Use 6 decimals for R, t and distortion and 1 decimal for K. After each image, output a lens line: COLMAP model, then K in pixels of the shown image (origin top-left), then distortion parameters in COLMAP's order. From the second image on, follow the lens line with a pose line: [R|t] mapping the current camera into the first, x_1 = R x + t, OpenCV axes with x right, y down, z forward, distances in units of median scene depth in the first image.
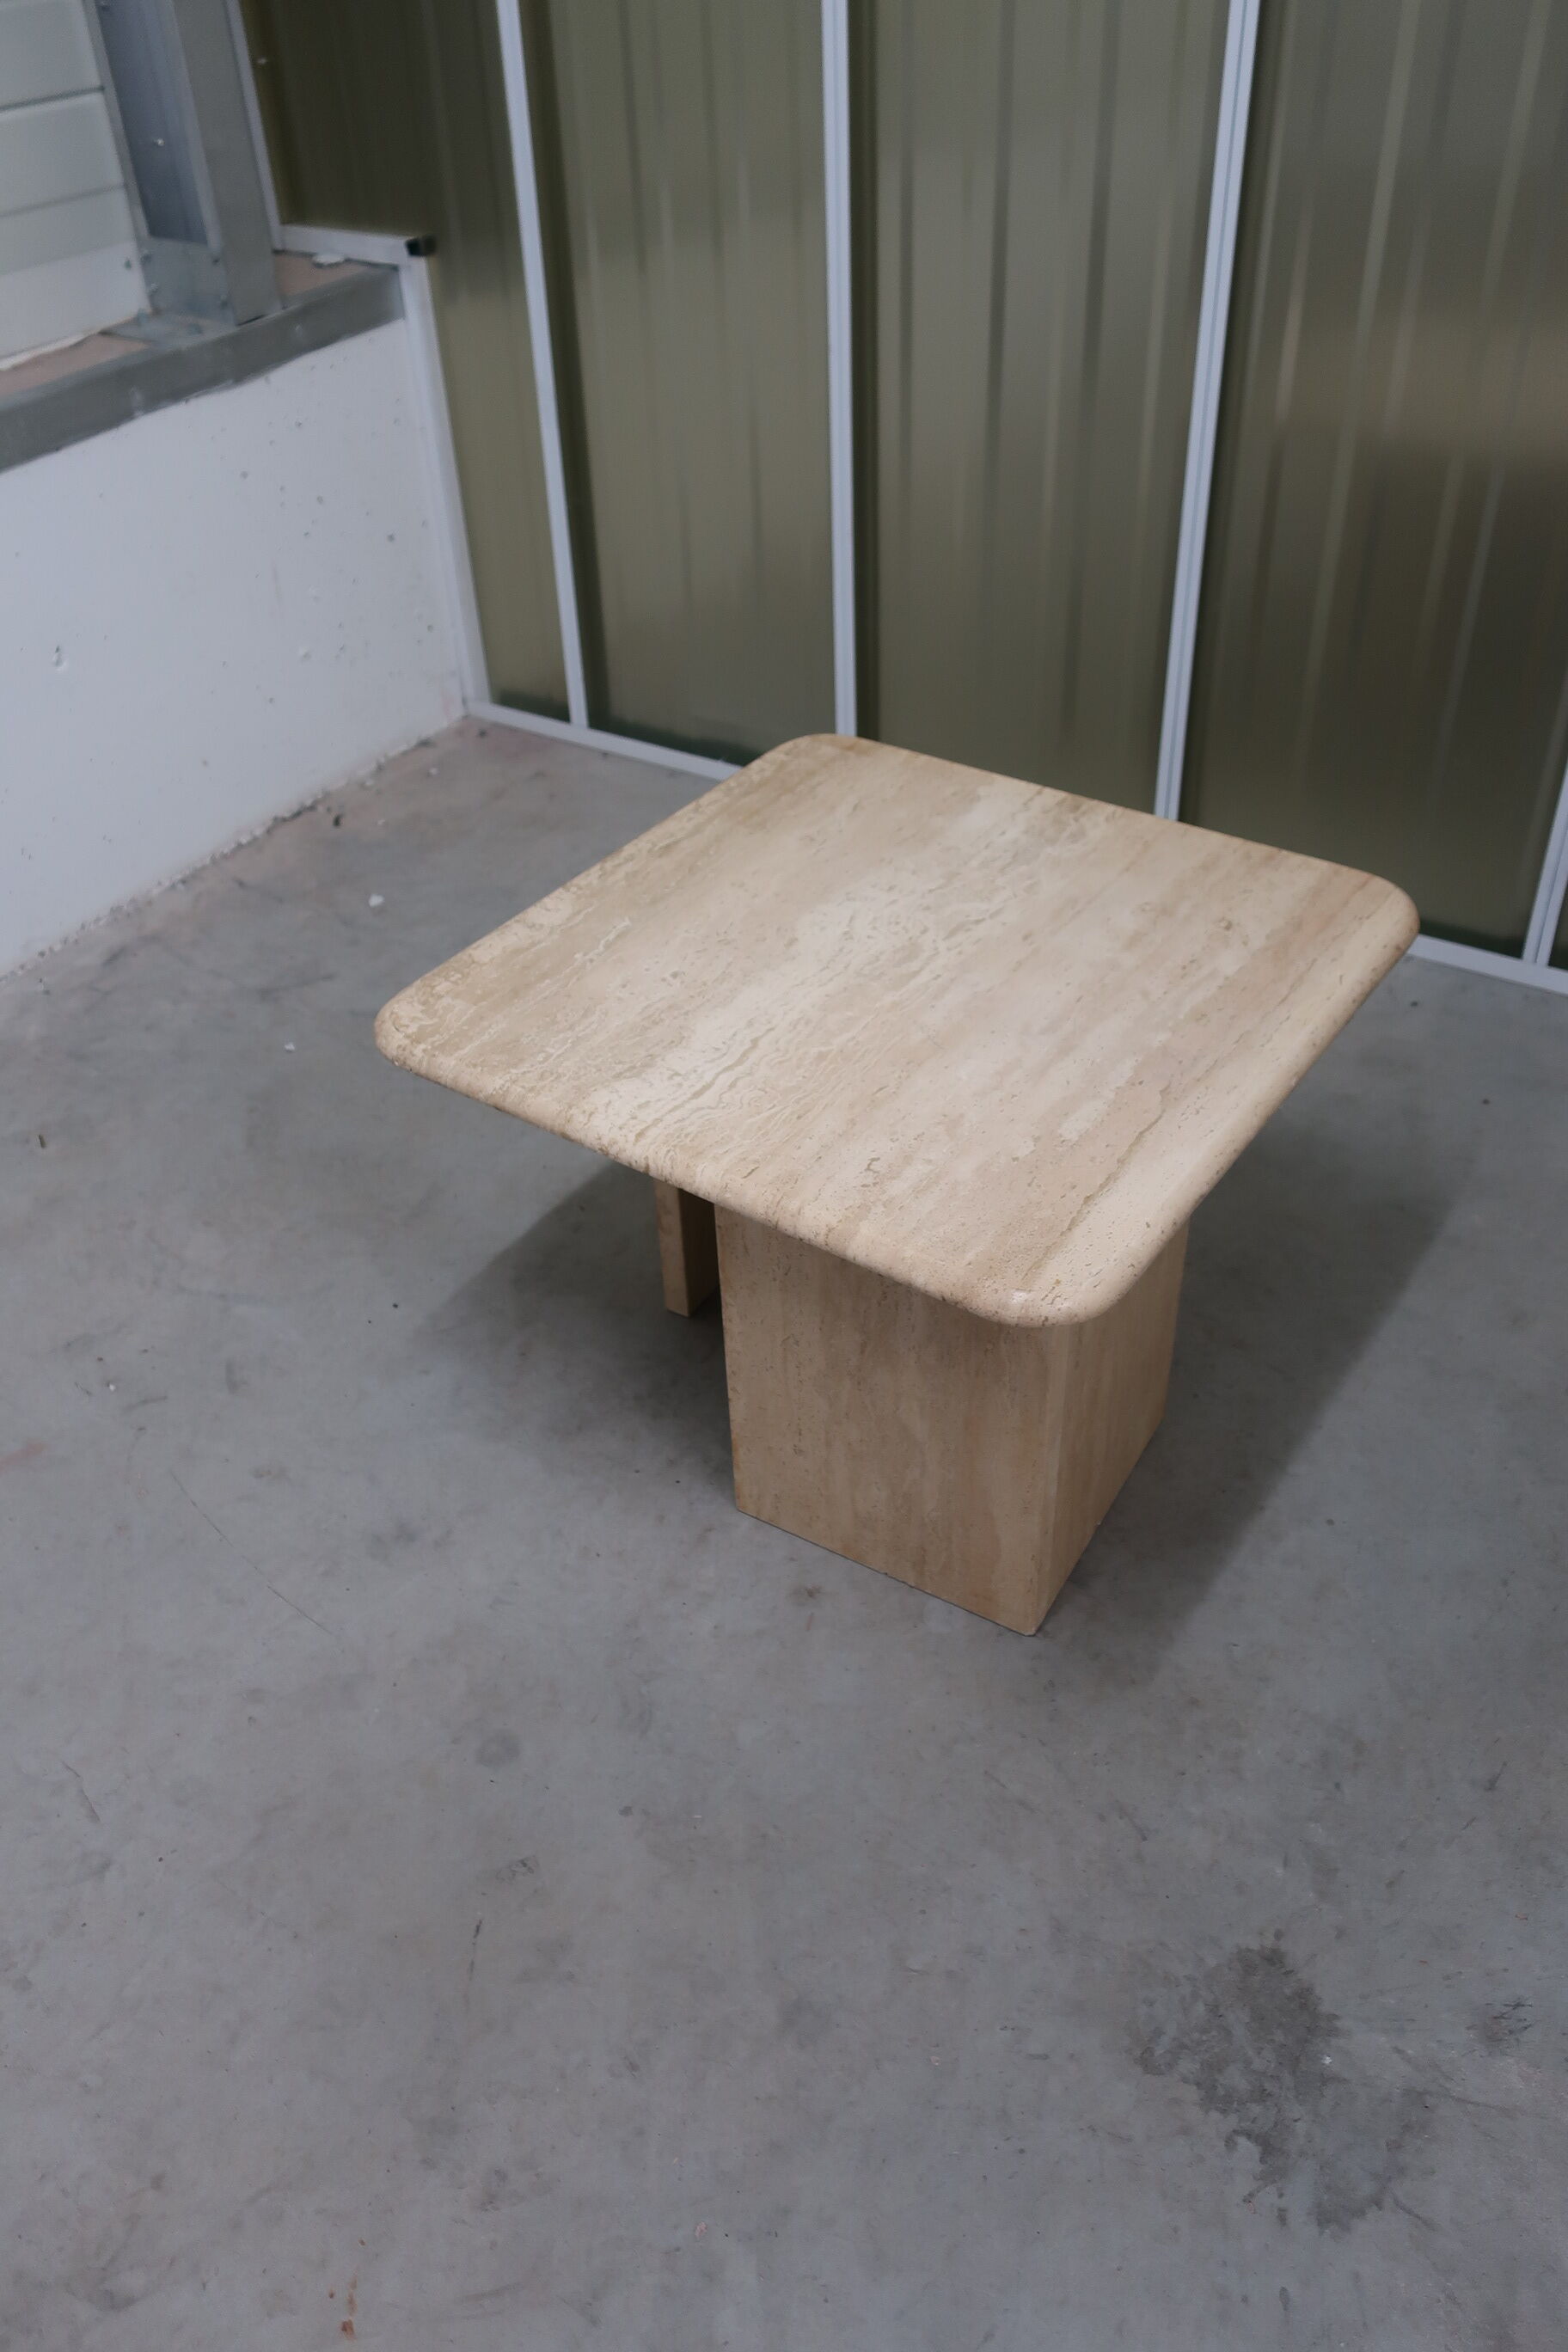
lens RADIAL K [[1838.4, 0, 792.7], [0, 1838.4, 1200.0], [0, 0, 1]] dist [0.001759, -0.003269]
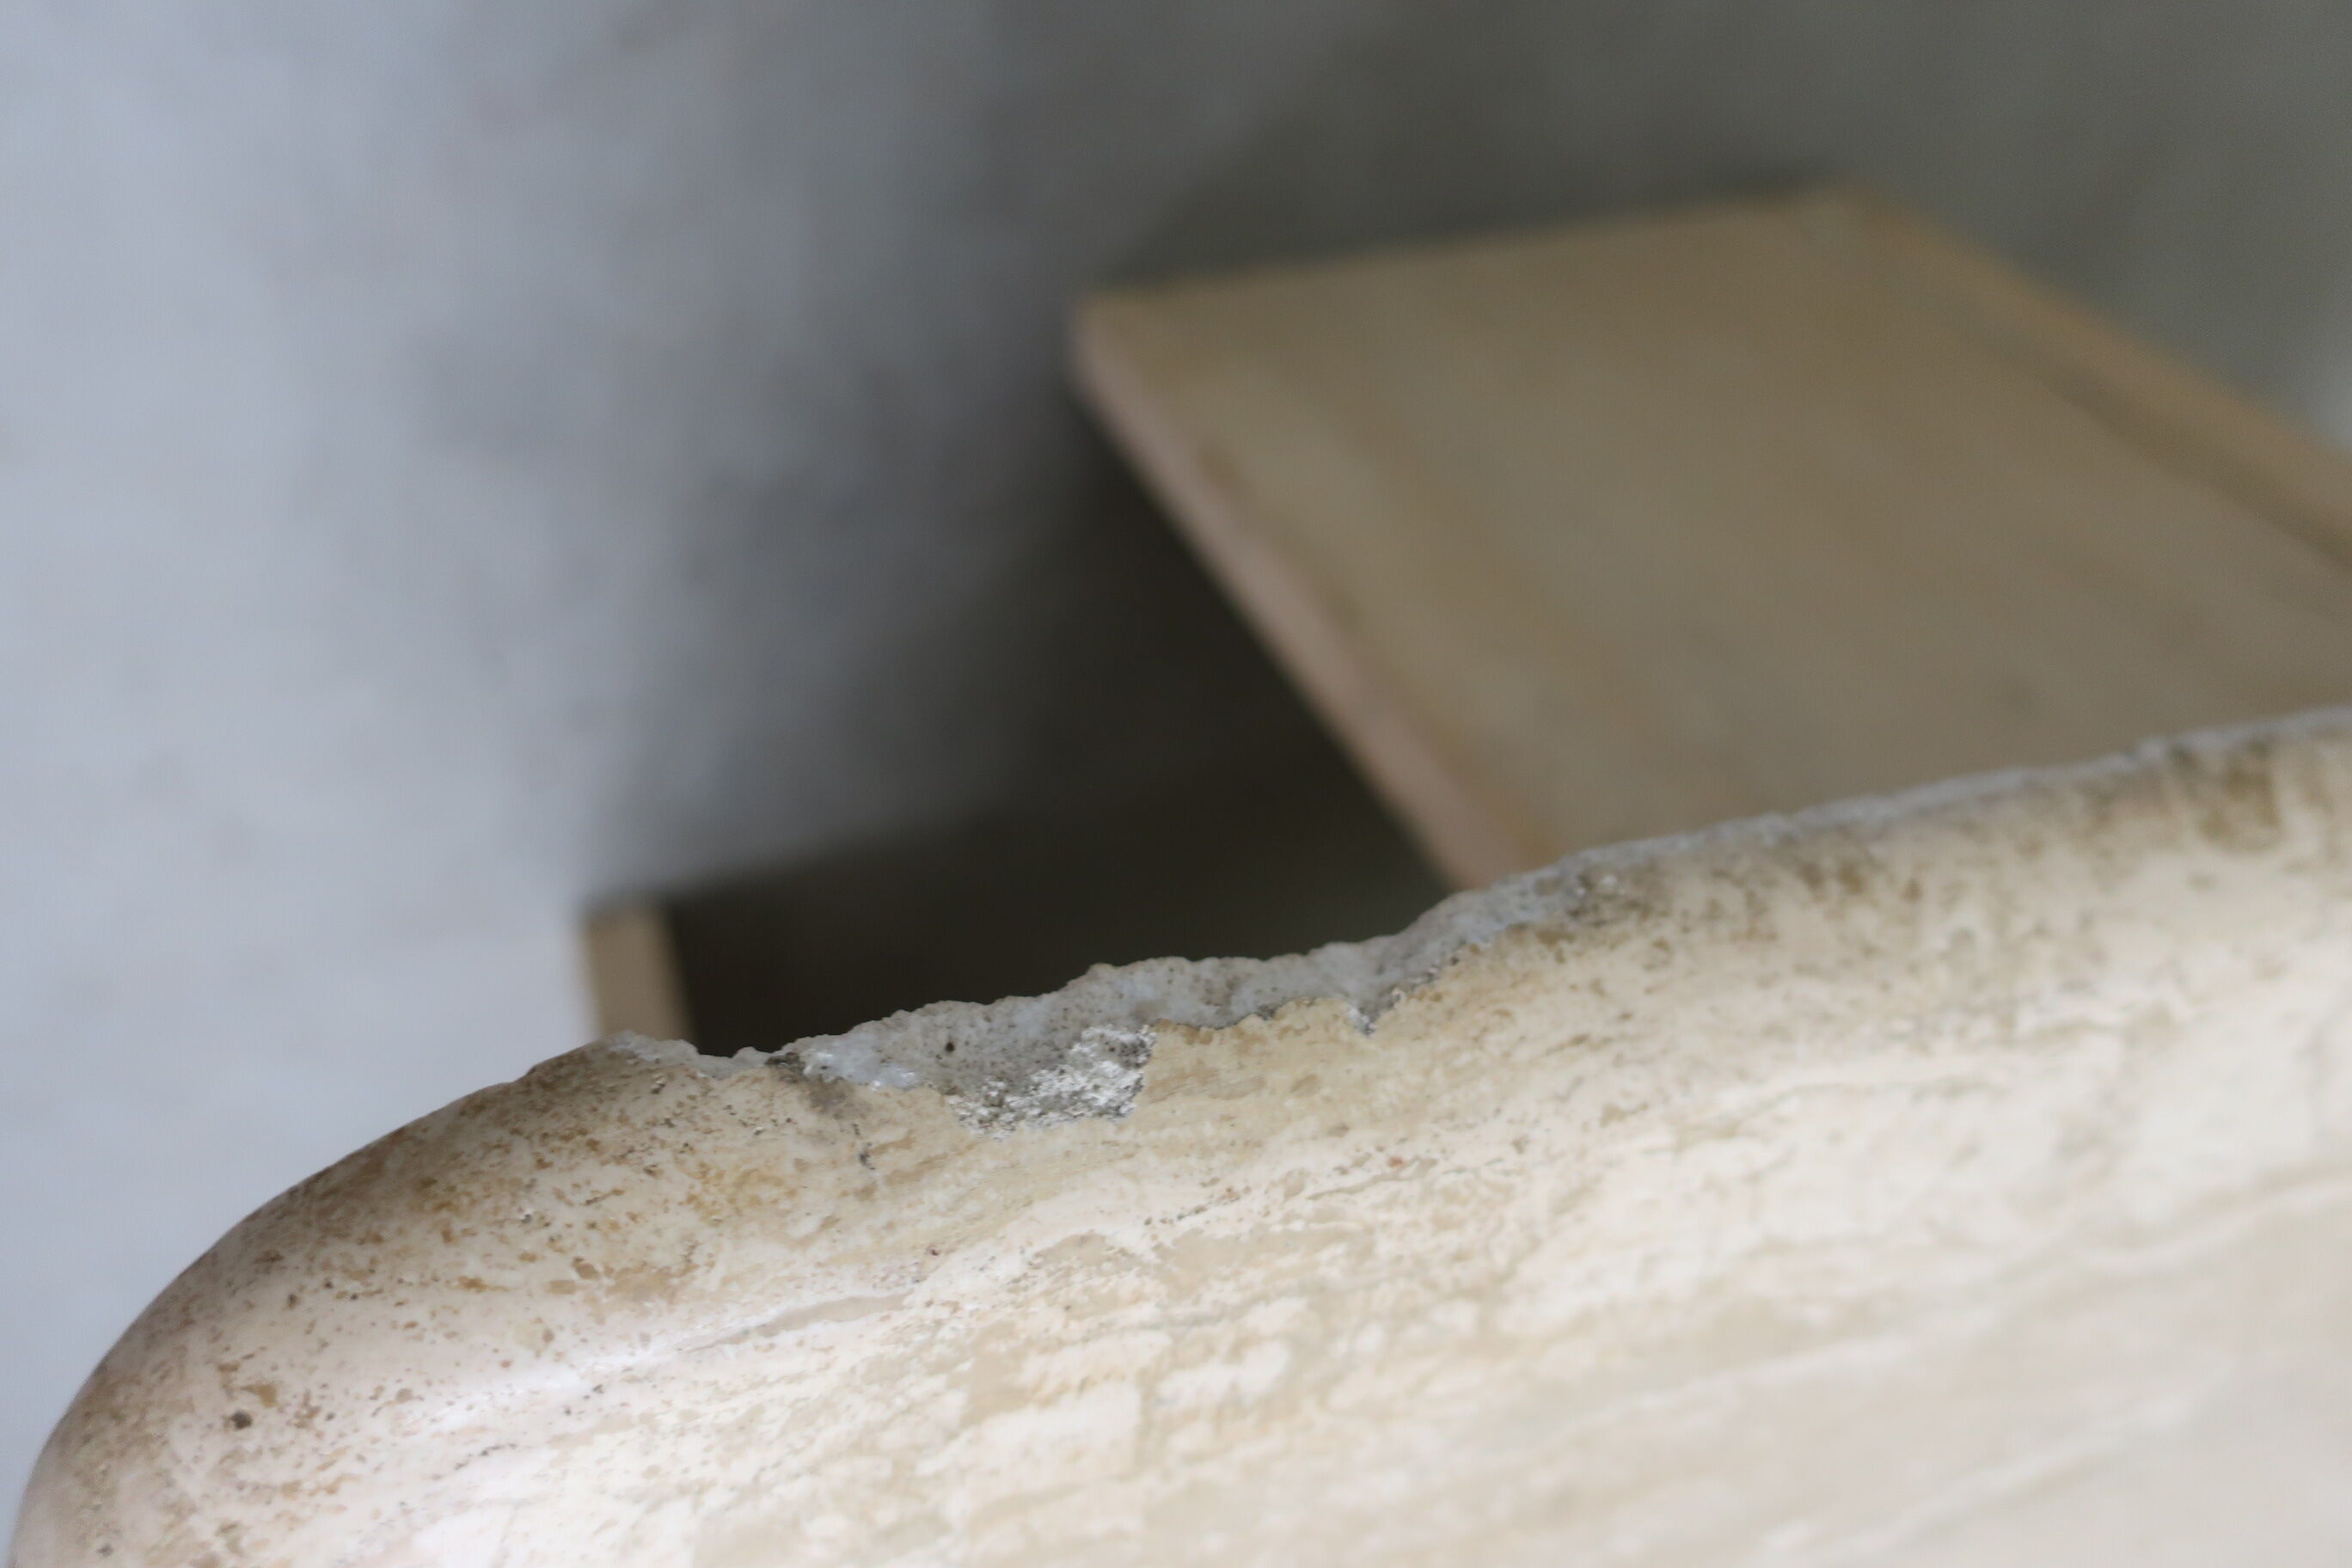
lens RADIAL K [[1838.4, 0, 1176.0], [0, 1838.4, 784.0], [0, 0, 1]] dist [0.001759, -0.003269]
pose [[0.460913, 0.557346, 0.690597, -0.288094], [-0.791274, -0.094233, 0.604157, -0.186705], [0.401801, -0.824916, 0.397580, 1.026168]]
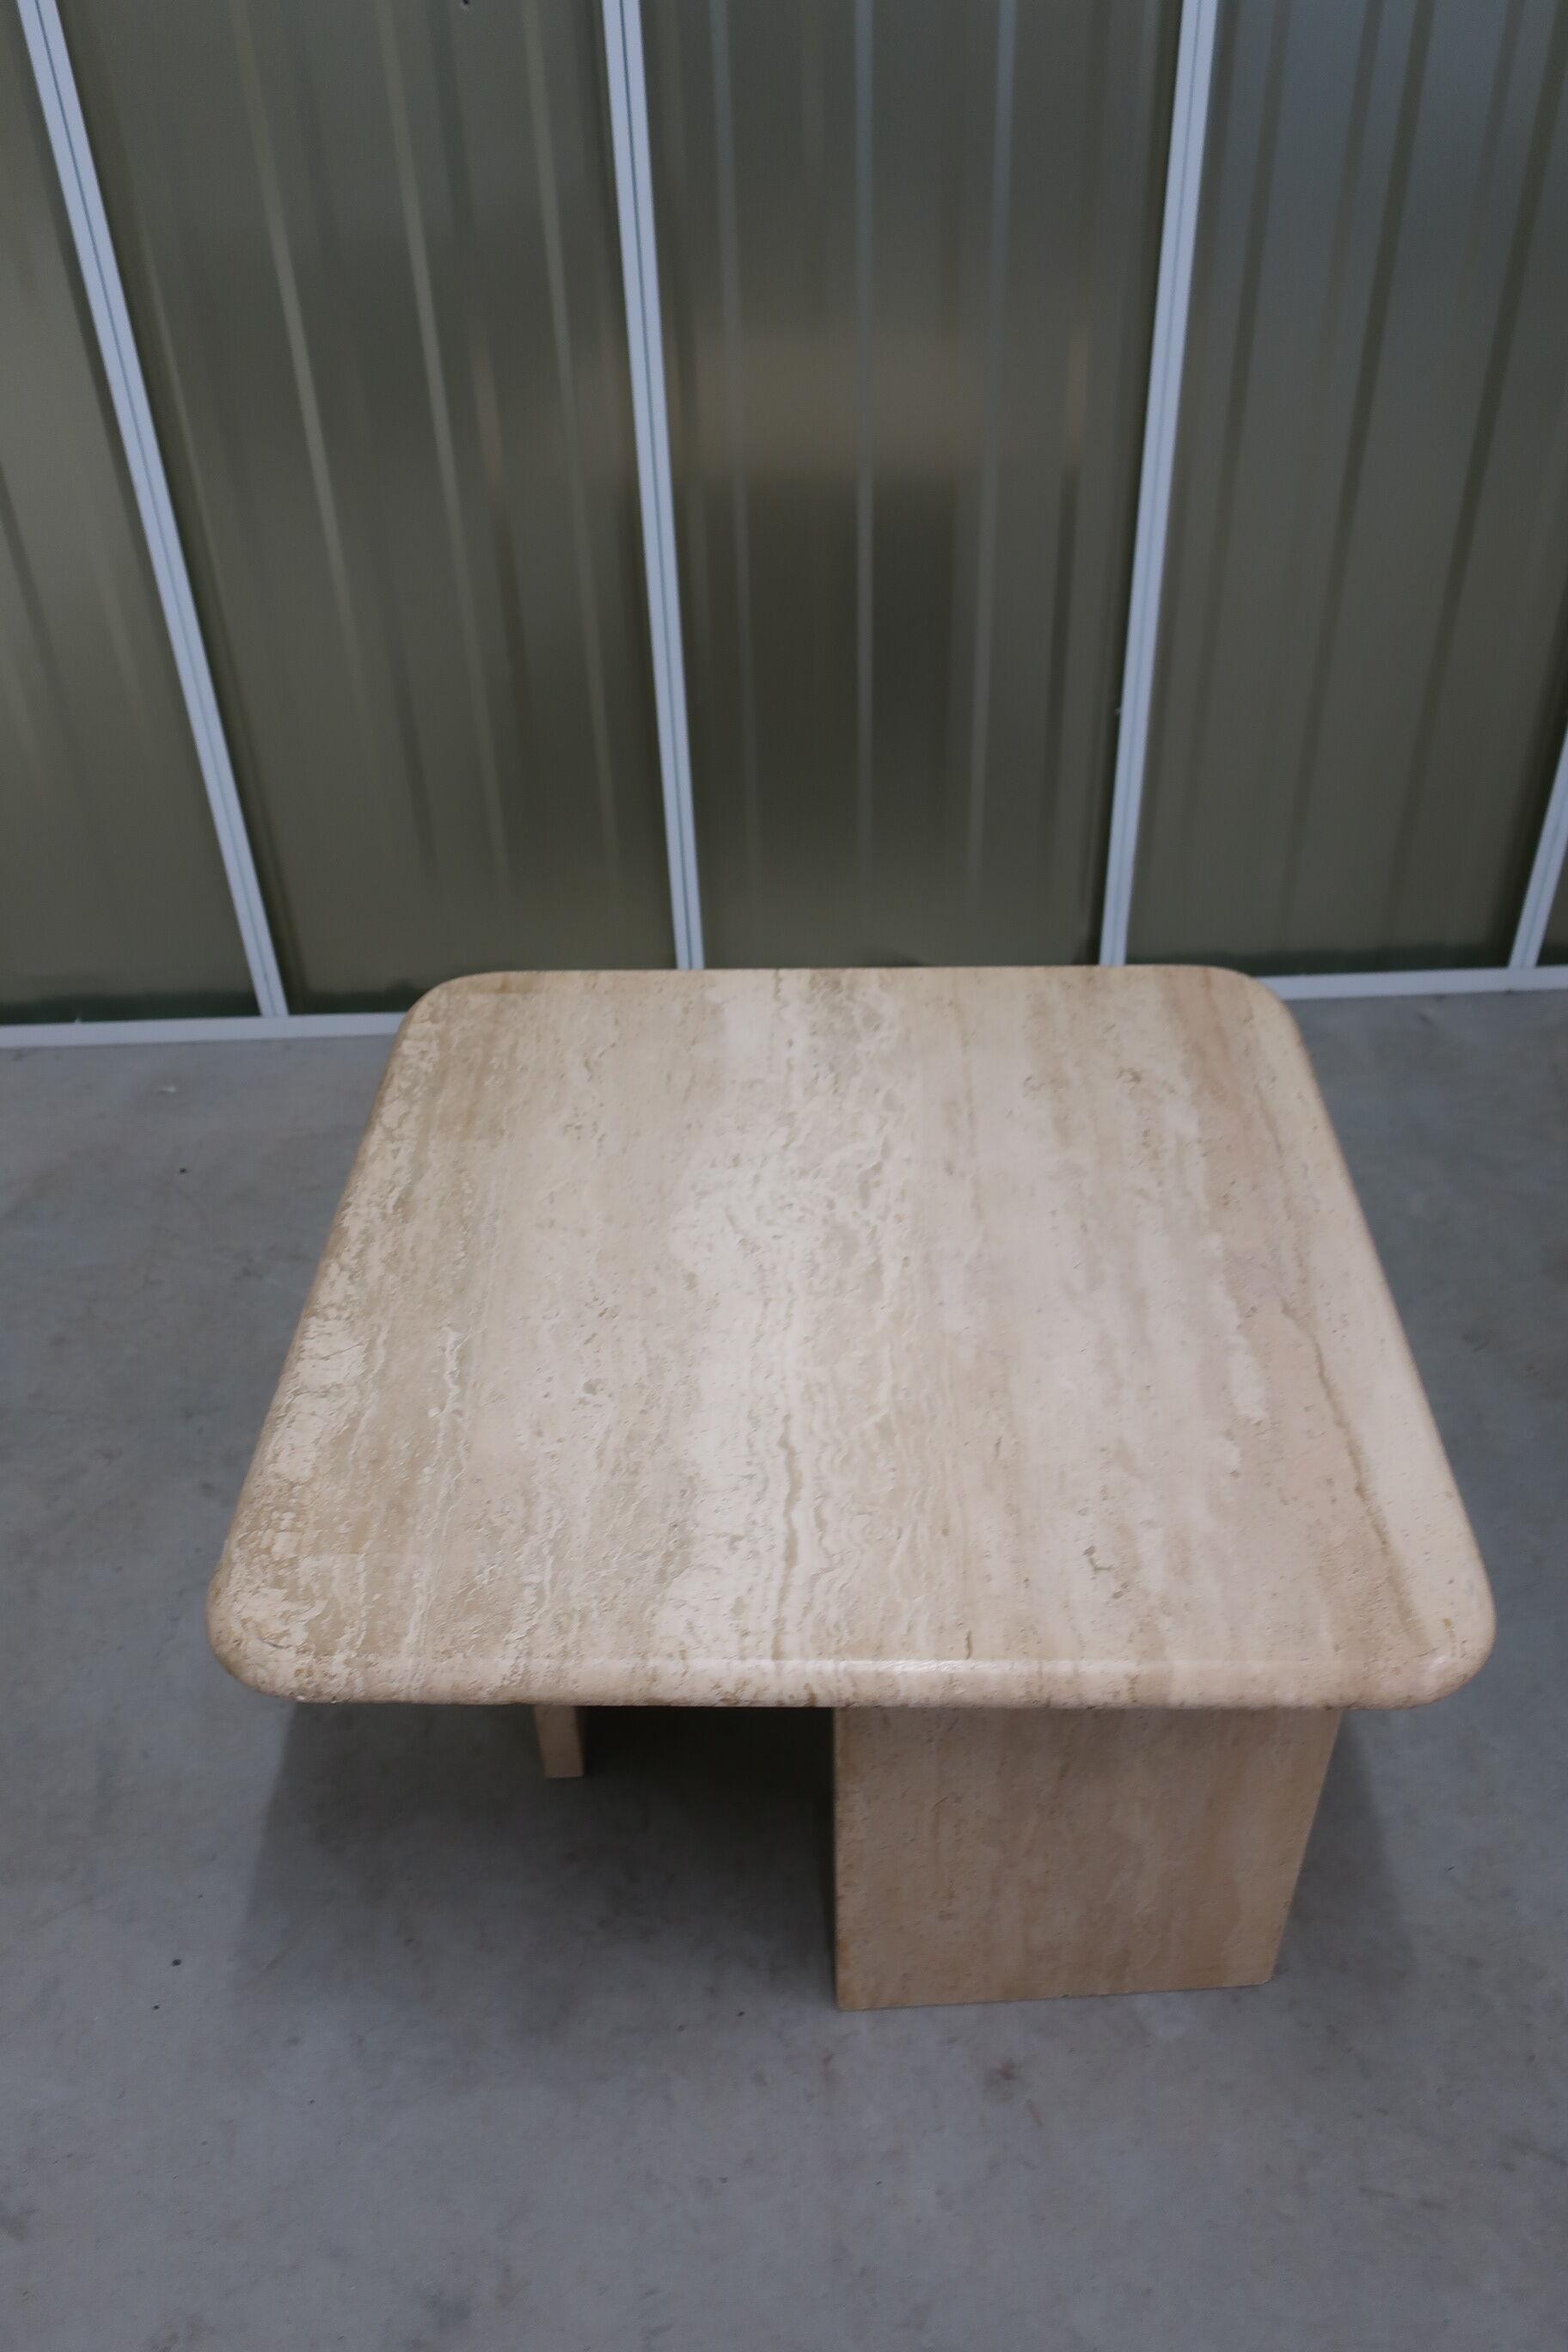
lens RADIAL K [[1838.4, 0, 792.7], [0, 1838.4, 1200.0], [0, 0, 1]] dist [0.001759, -0.003269]
pose [[0.831450, -0.336404, 0.442179, -0.295350], [0.344806, 0.936482, 0.064108, -0.215324], [-0.435659, 0.099164, 0.894633, 0.346733]]
